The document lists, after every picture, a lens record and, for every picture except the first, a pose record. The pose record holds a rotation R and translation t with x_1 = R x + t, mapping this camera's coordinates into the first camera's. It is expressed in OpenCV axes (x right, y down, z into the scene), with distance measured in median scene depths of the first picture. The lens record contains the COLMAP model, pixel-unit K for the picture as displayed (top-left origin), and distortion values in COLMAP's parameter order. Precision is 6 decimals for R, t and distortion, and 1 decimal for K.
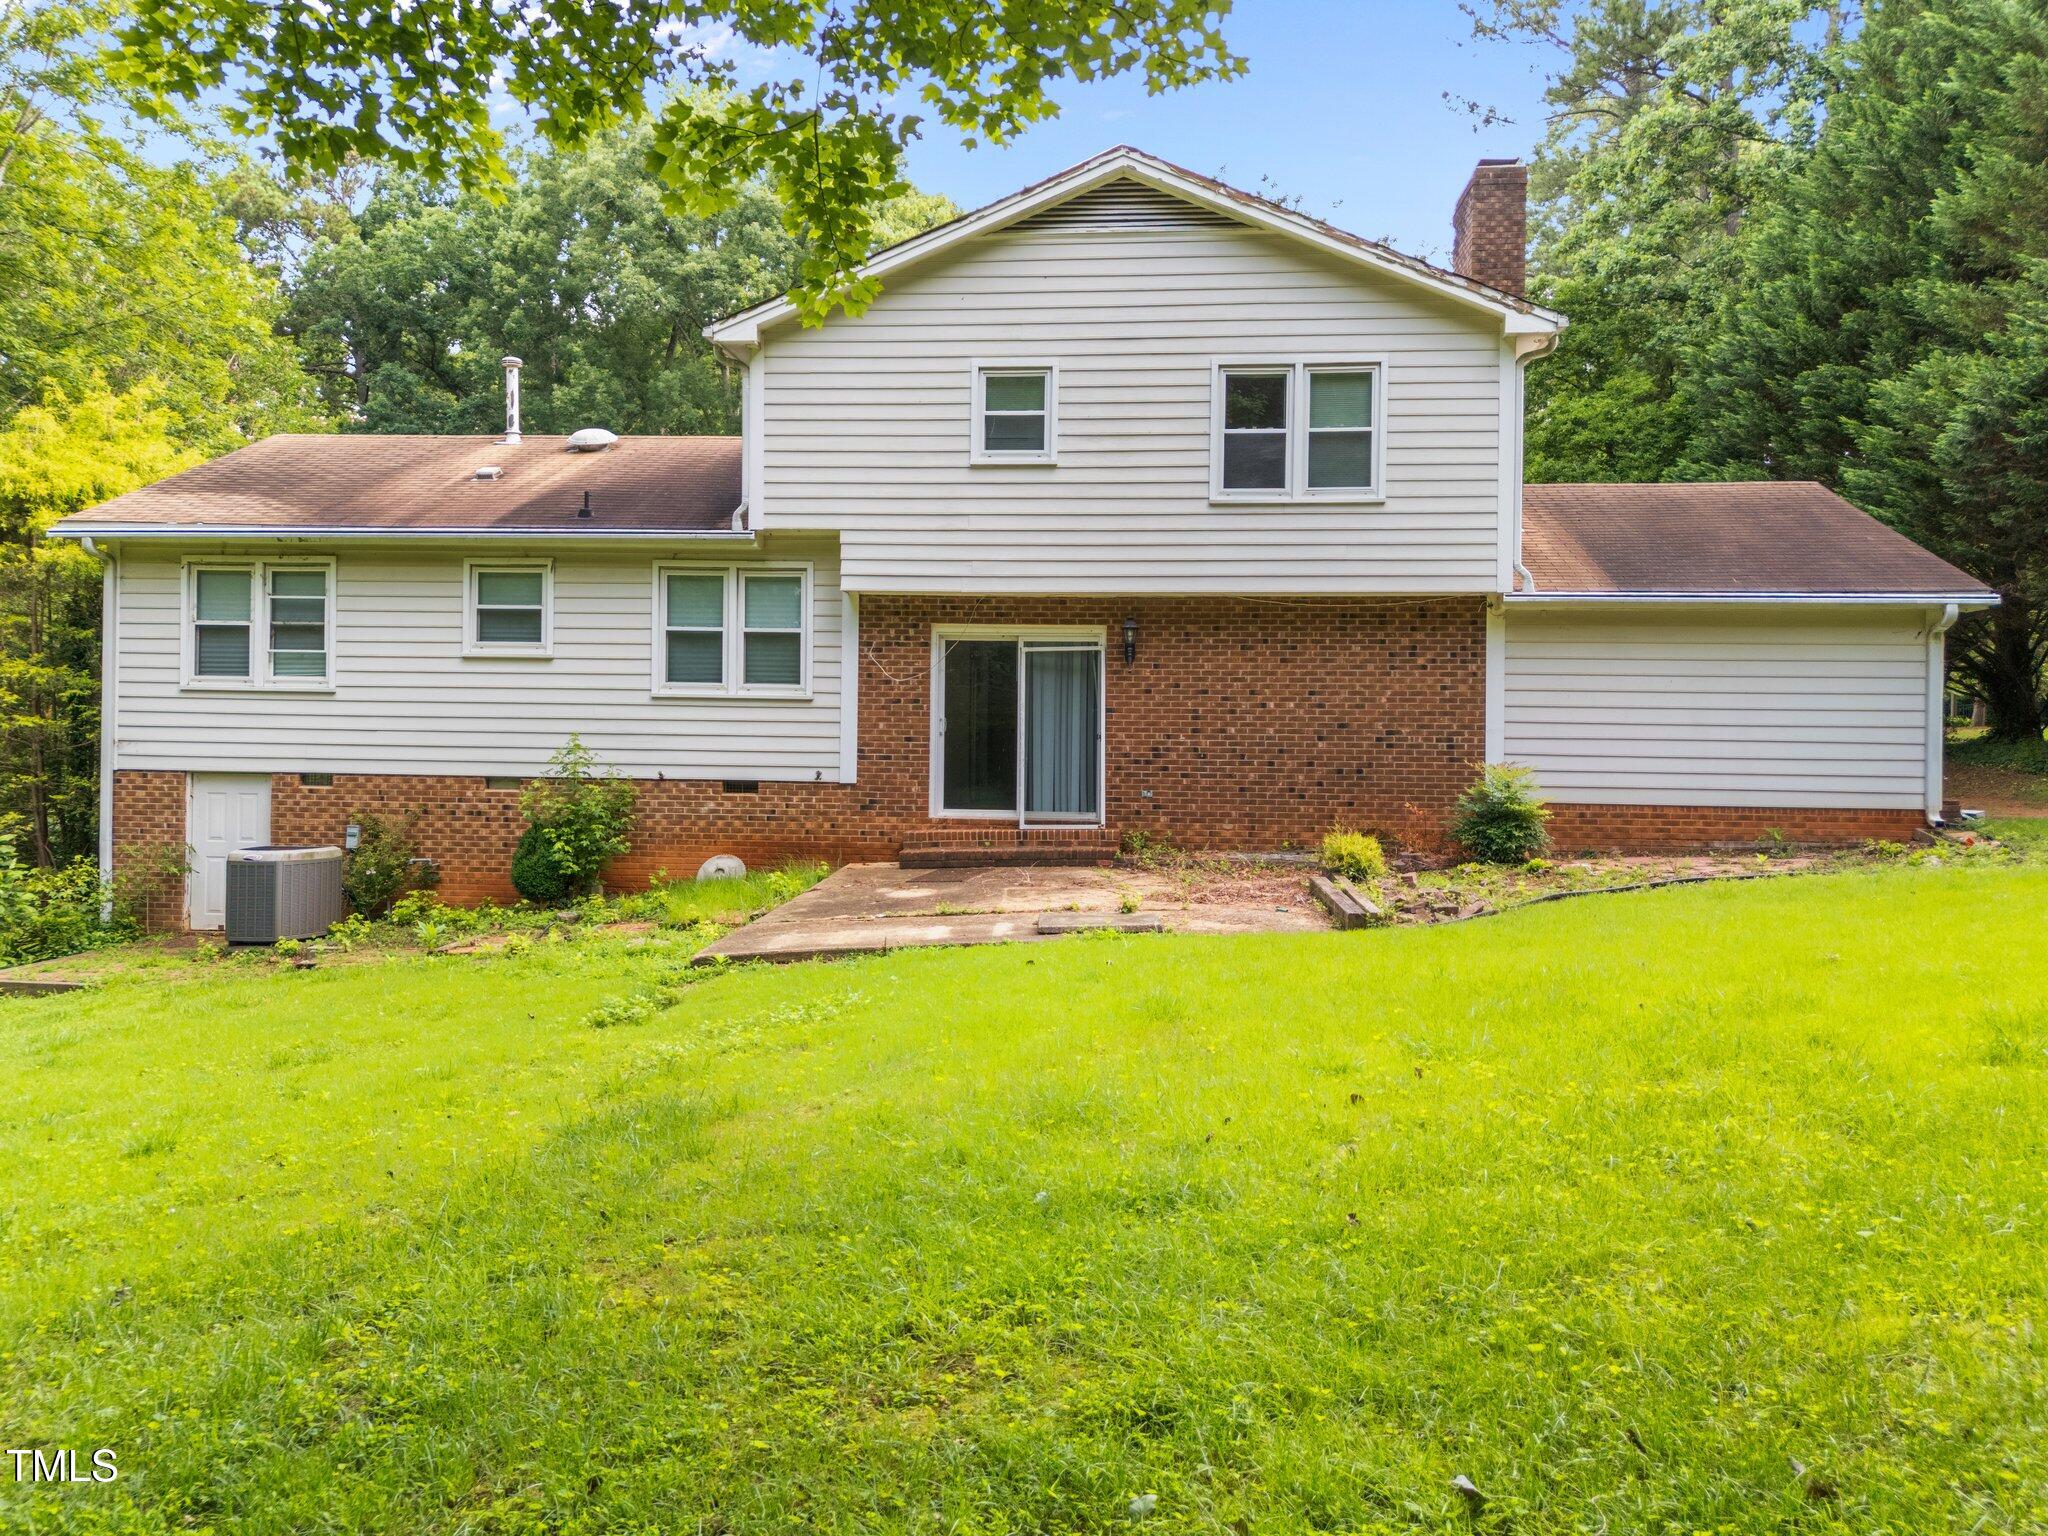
lens RADIAL K [[1482.9, 0, 1053.2], [0, 1482.9, 734.0], [0, 0, 1]] dist [0.086001, -0.060637]
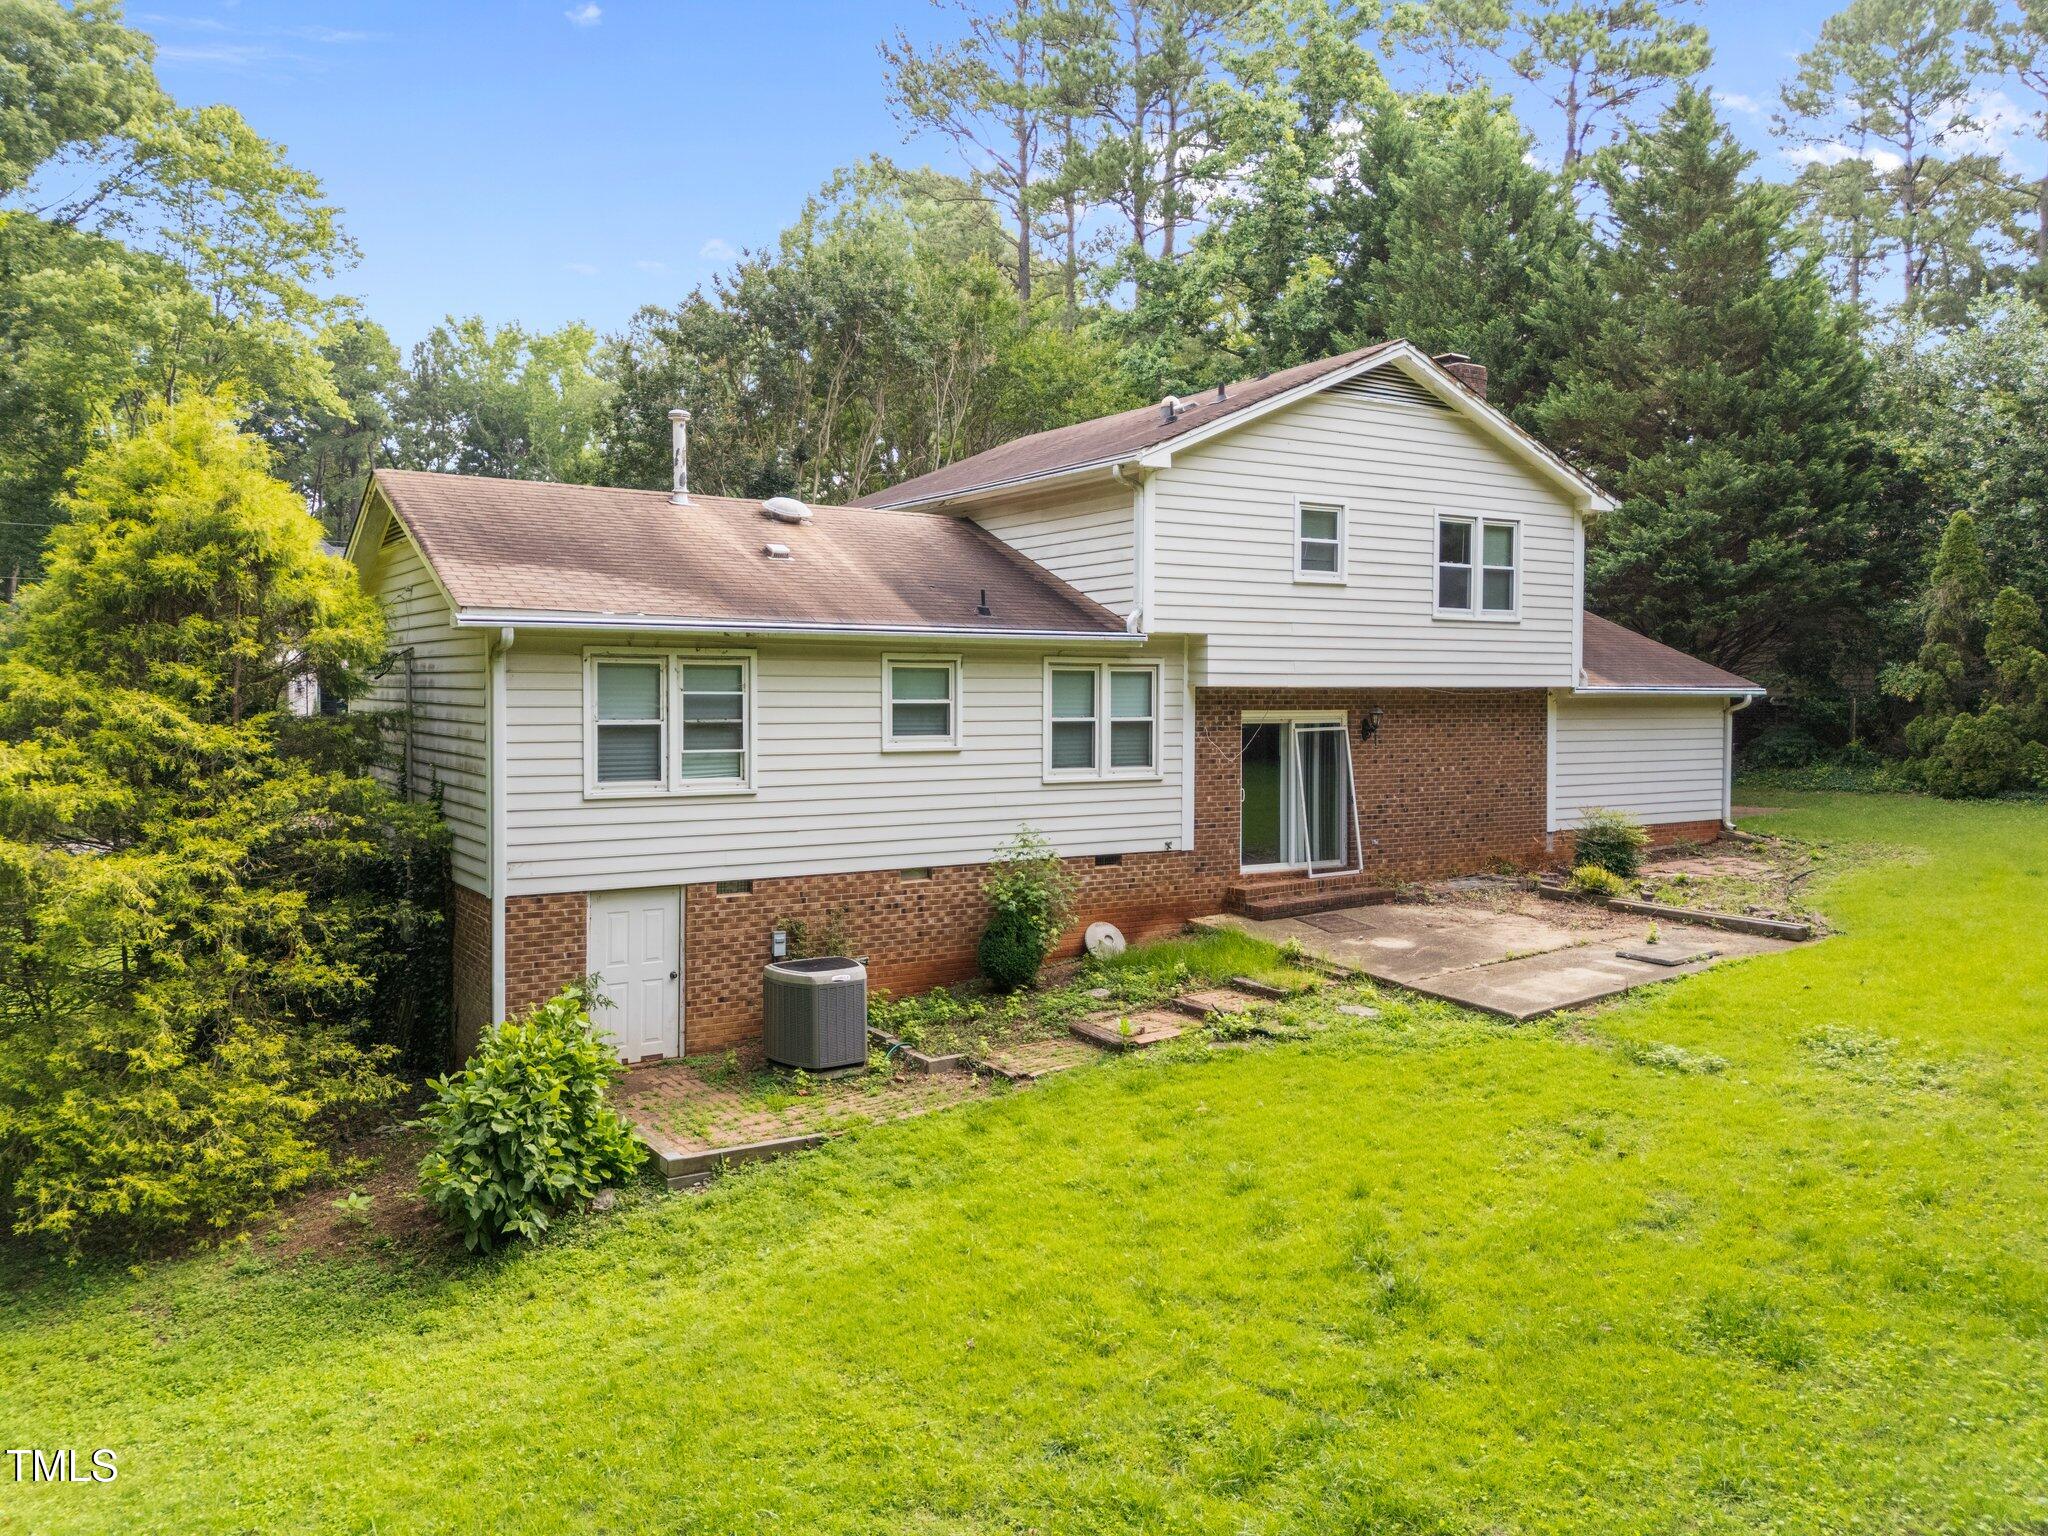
lens RADIAL K [[1482.9, 0, 1020.6], [0, 1482.9, 750.2], [0, 0, 1]] dist [0.086001, -0.060637]
pose [[0.792849, -0.035356, 0.608391, -0.957920], [0.012882, 0.999065, 0.041272, -0.095694], [-0.609281, -0.024885, 0.792563, 0.170576]]
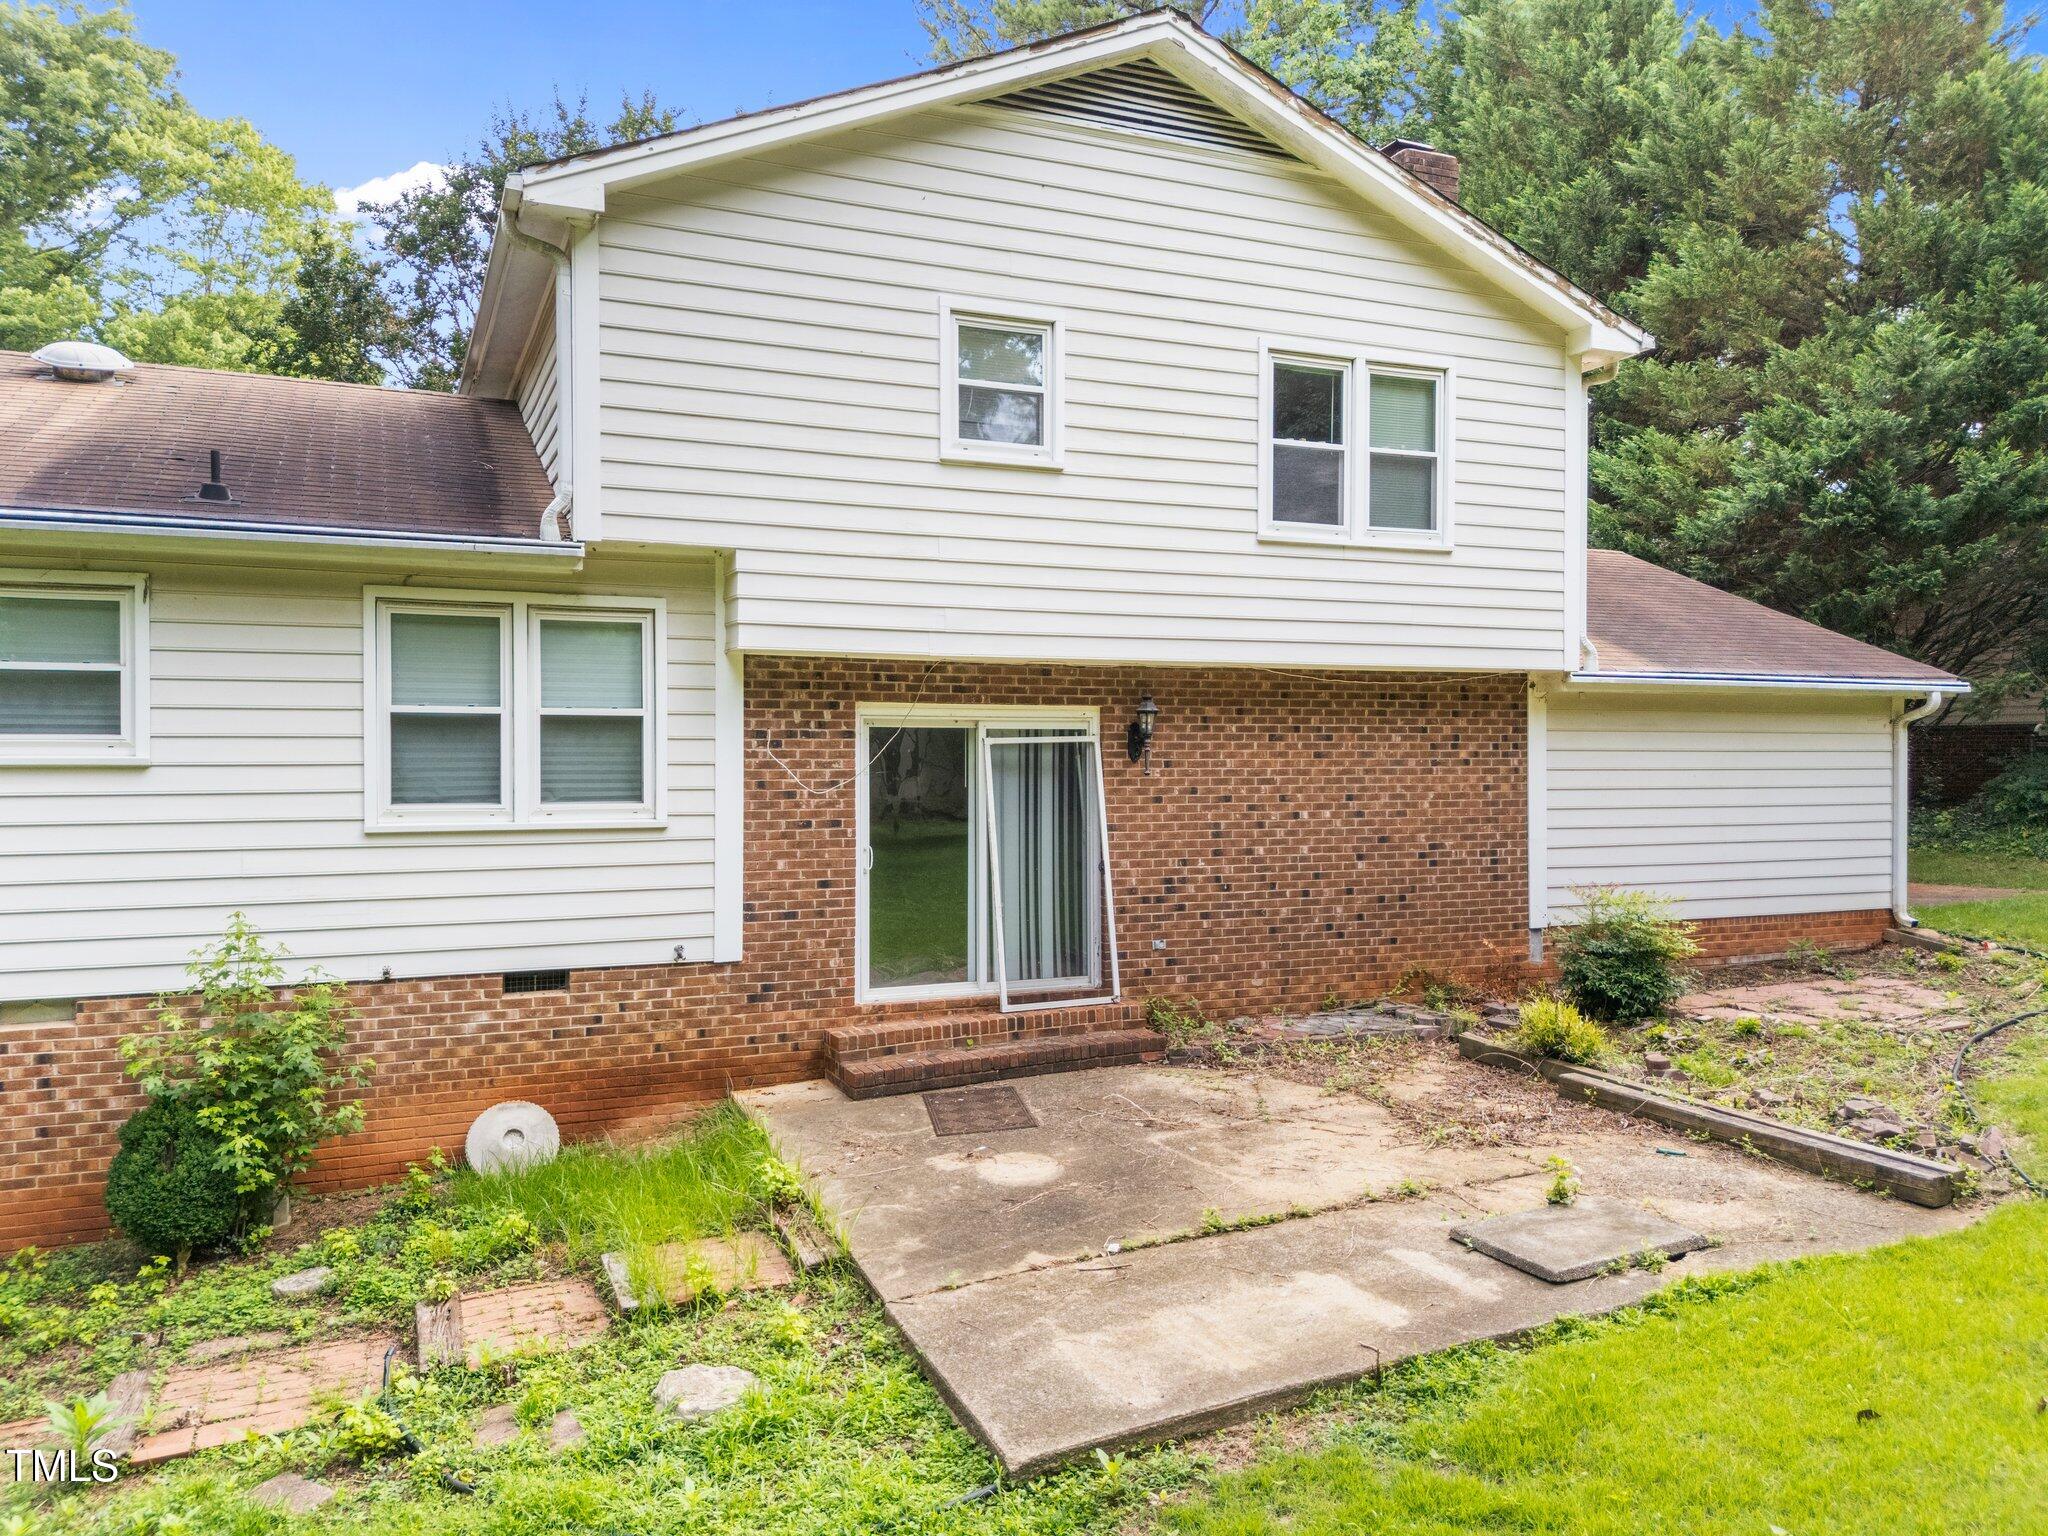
lens RADIAL K [[1482.9, 0, 1027.8], [0, 1482.9, 773.3], [0, 0, 1]] dist [0.086001, -0.060637]
pose [[0.880401, -0.018894, 0.473854, -0.326244], [0.016967, 0.999821, 0.008343, -0.048561], [-0.473927, 0.000695, 0.880564, 0.406372]]
